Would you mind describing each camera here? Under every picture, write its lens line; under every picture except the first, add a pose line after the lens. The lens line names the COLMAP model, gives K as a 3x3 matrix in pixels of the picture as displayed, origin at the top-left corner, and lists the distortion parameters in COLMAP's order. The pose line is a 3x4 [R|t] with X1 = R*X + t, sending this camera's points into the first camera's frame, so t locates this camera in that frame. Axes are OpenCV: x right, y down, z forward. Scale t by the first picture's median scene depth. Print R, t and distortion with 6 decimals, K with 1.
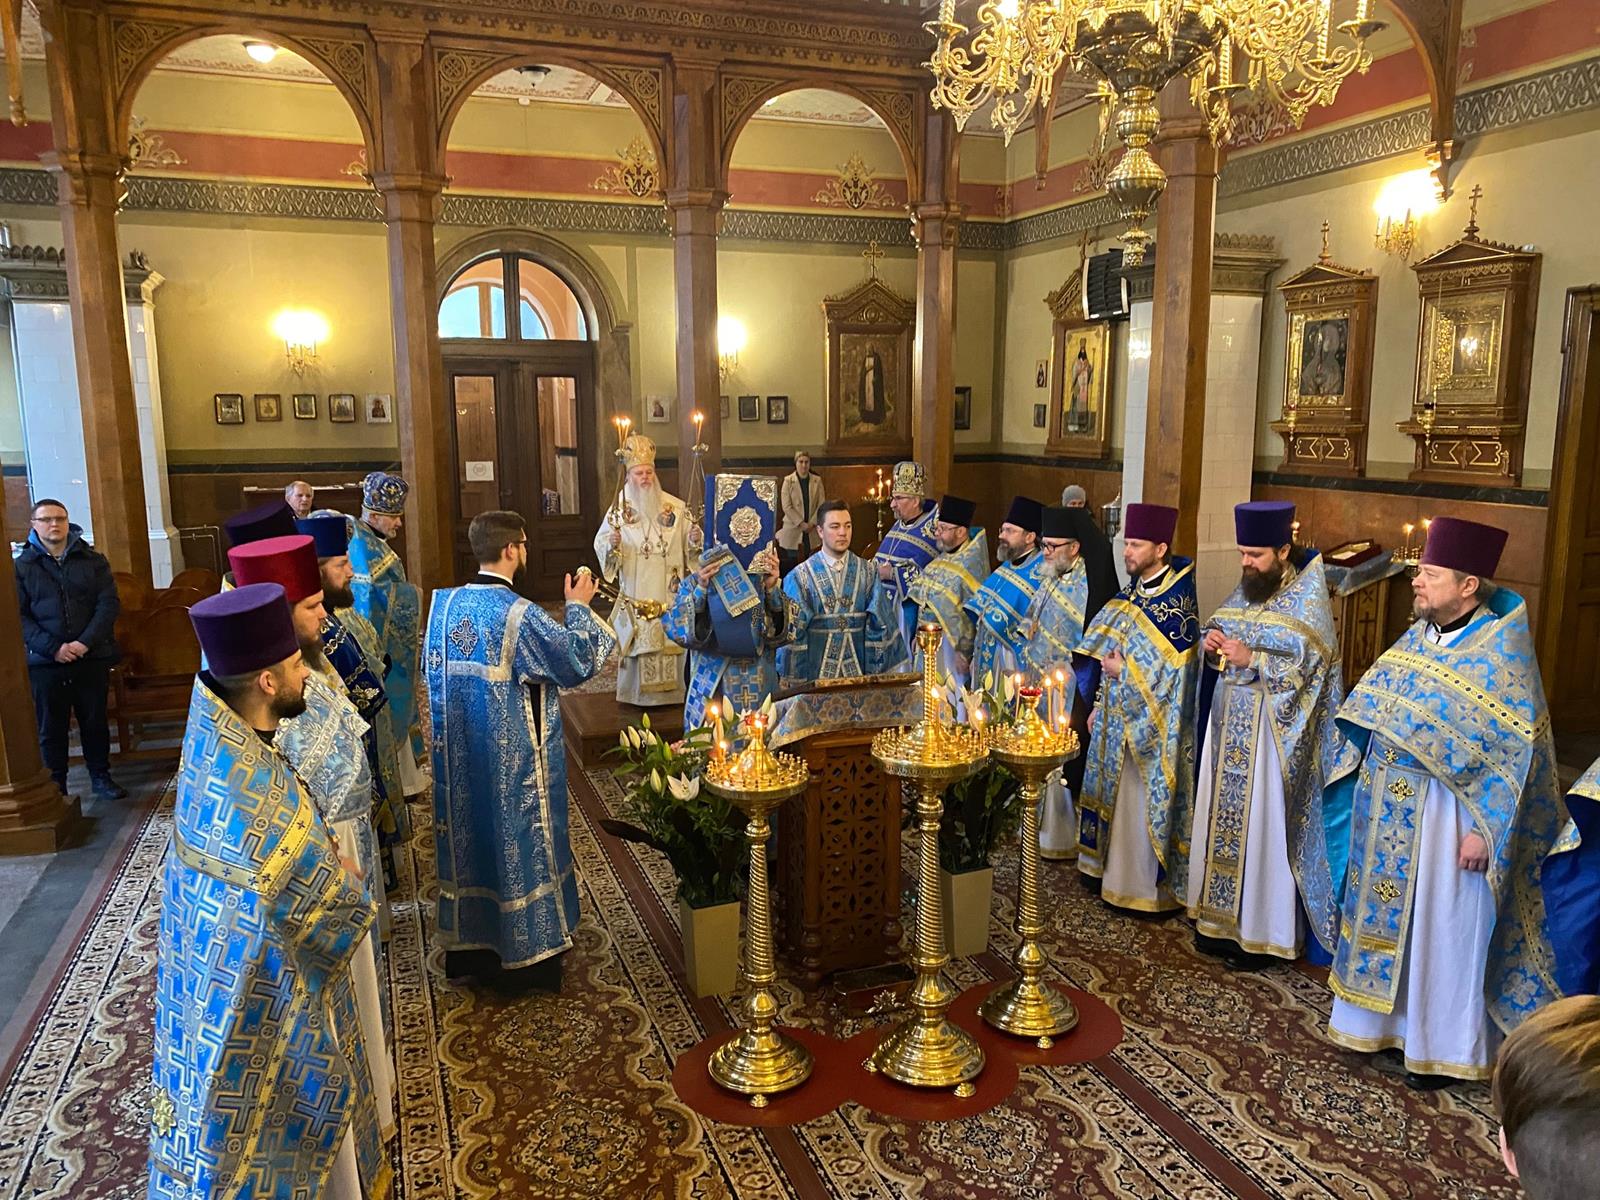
lens RADIAL K [[1233.3, 0, 813.8], [0, 1233.3, 612.4], [0, 0, 1]] dist [0.008468, 0.006973]
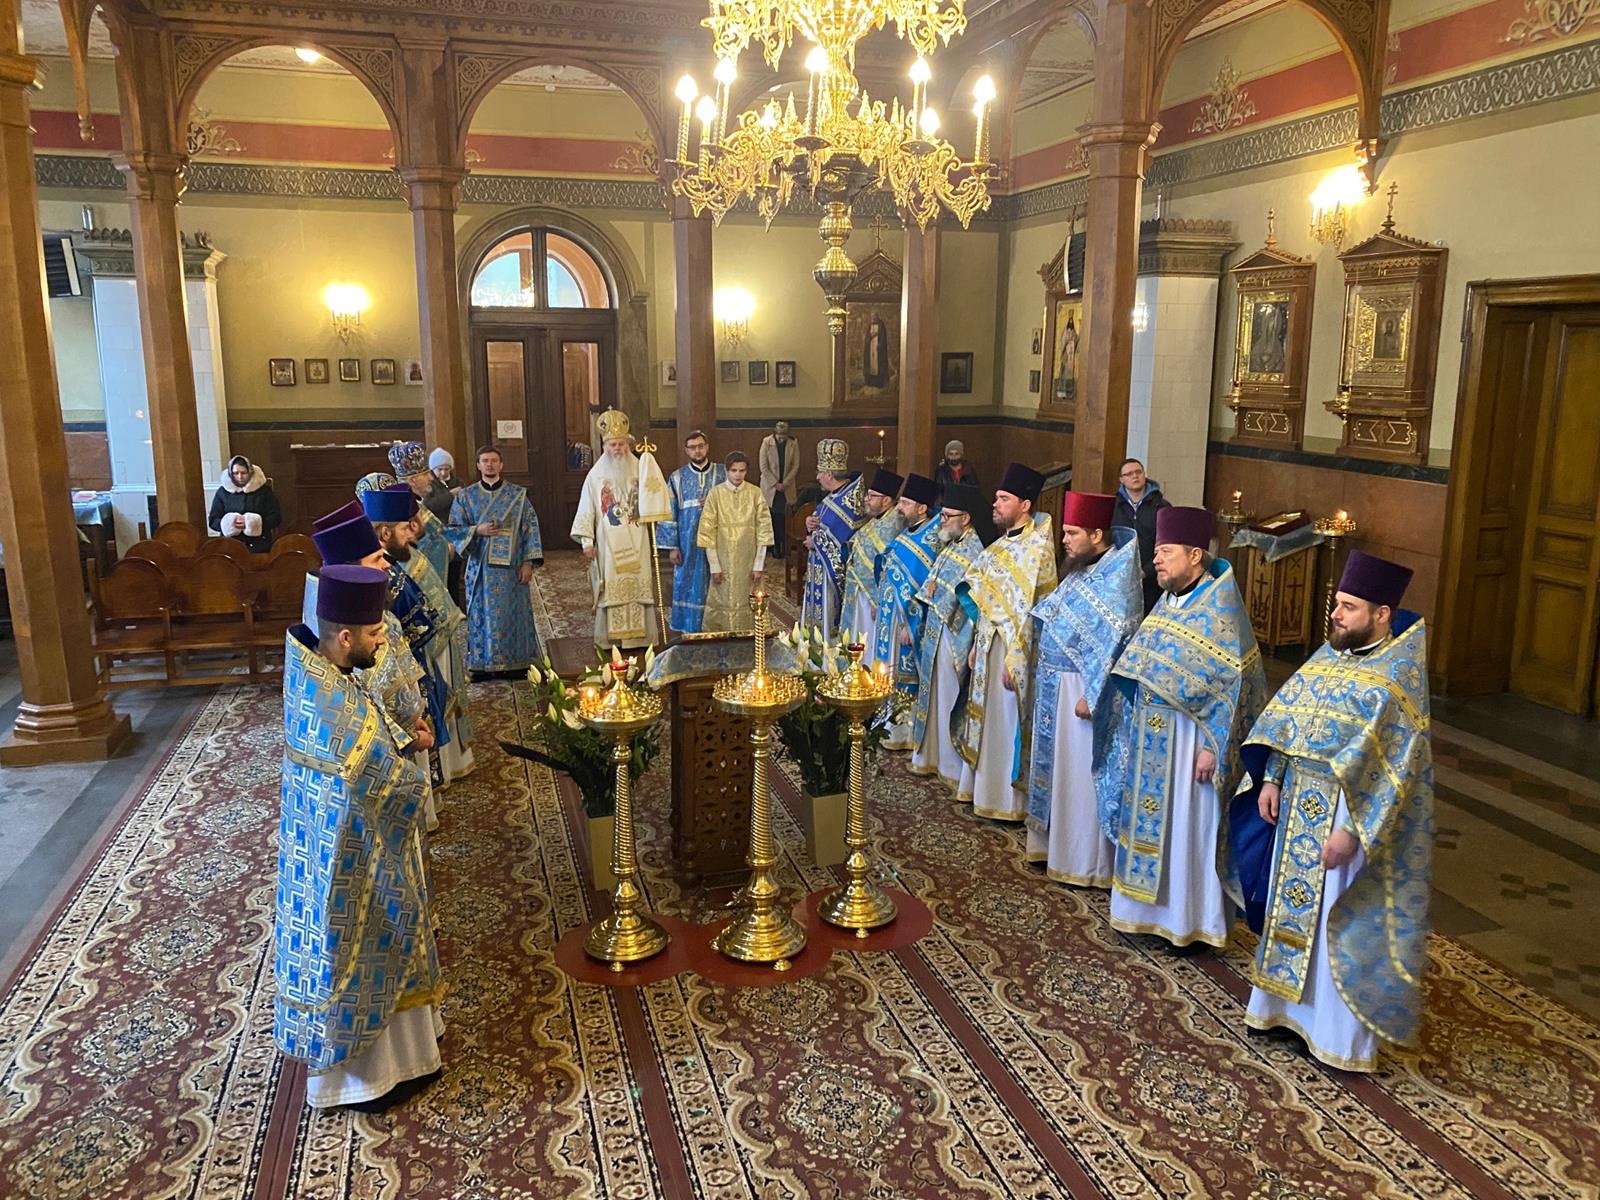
lens RADIAL K [[1233.3, 0, 806.6], [0, 1233.3, 583.4], [0, 0, 1]] dist [0.008468, 0.006973]
pose [[0.997542, 0.019569, -0.067279, 0.090714], [-0.018082, 0.999580, 0.022647, -0.010941], [0.067694, -0.021374, 0.997477, -0.094275]]
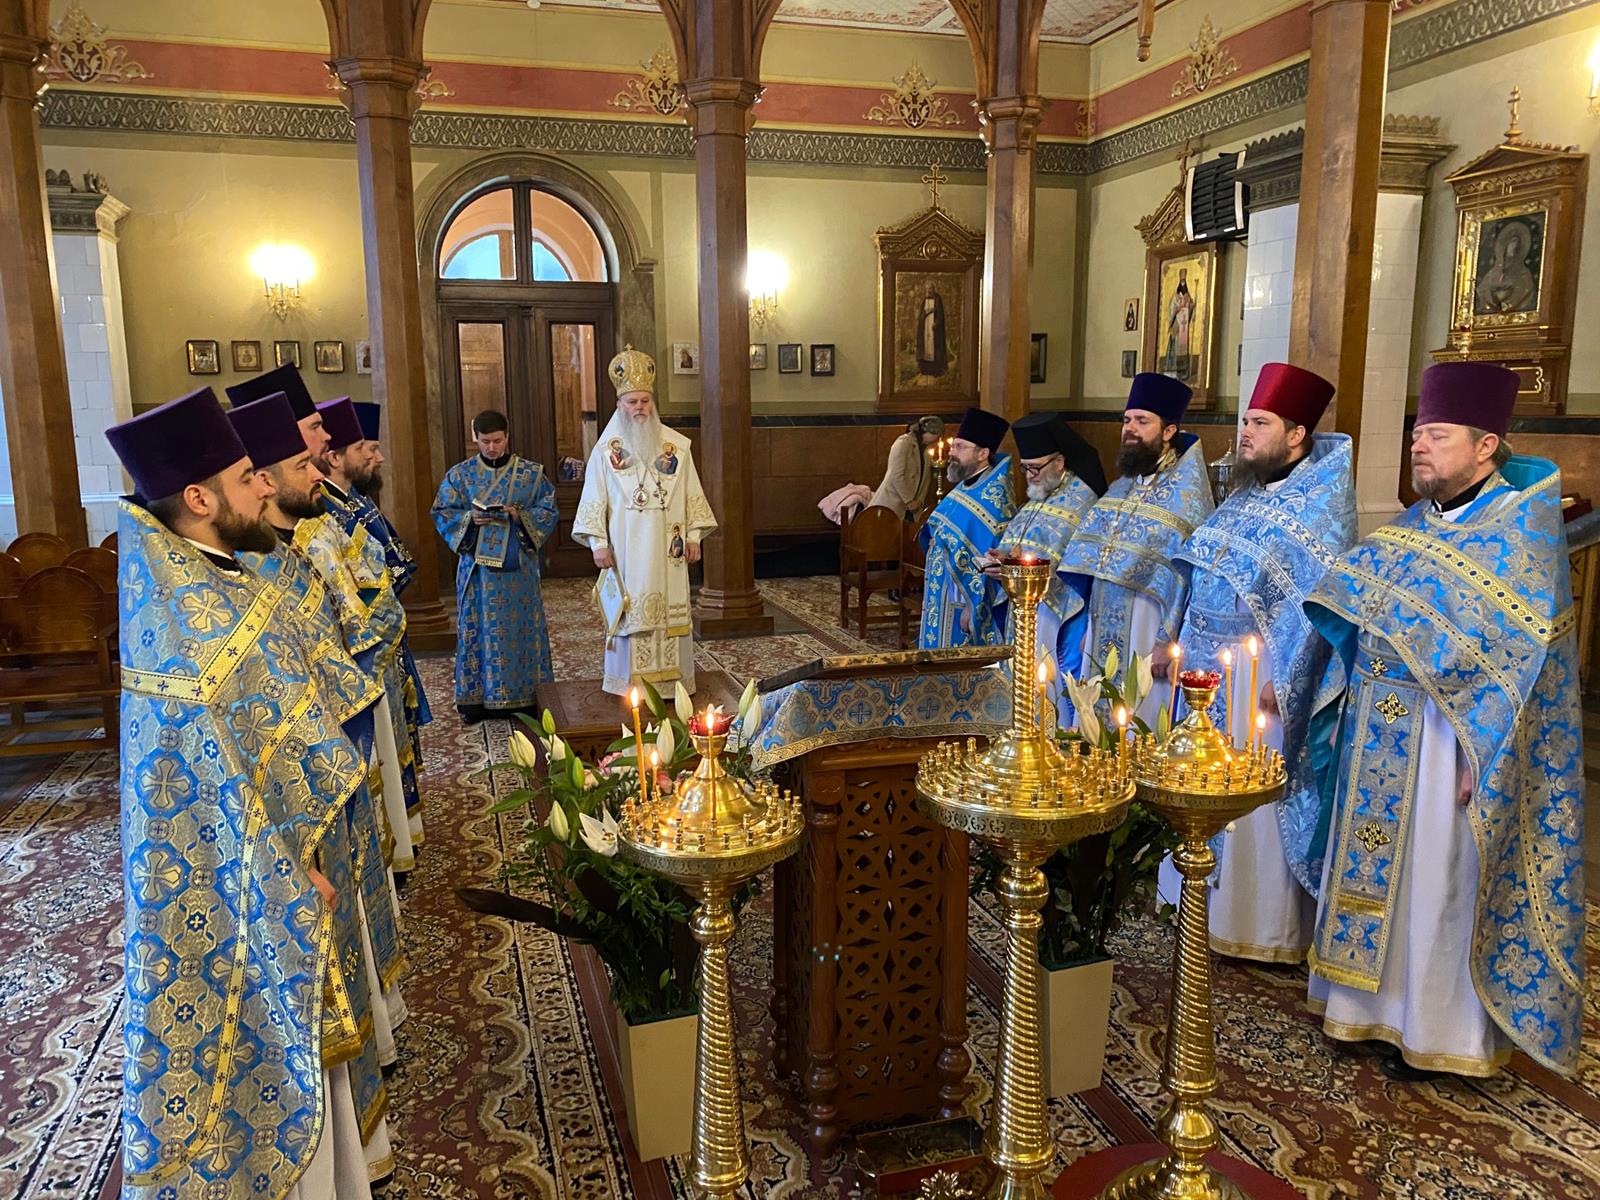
lens RADIAL K [[1233.3, 0, 785.3], [0, 1233.3, 605.6], [0, 0, 1]] dist [0.008468, 0.006973]
pose [[0.997403, 0.006052, -0.071766, 0.010934], [-0.006013, 0.999982, 0.000761, 0.013122], [0.071769, -0.000327, 0.997421, 0.178413]]
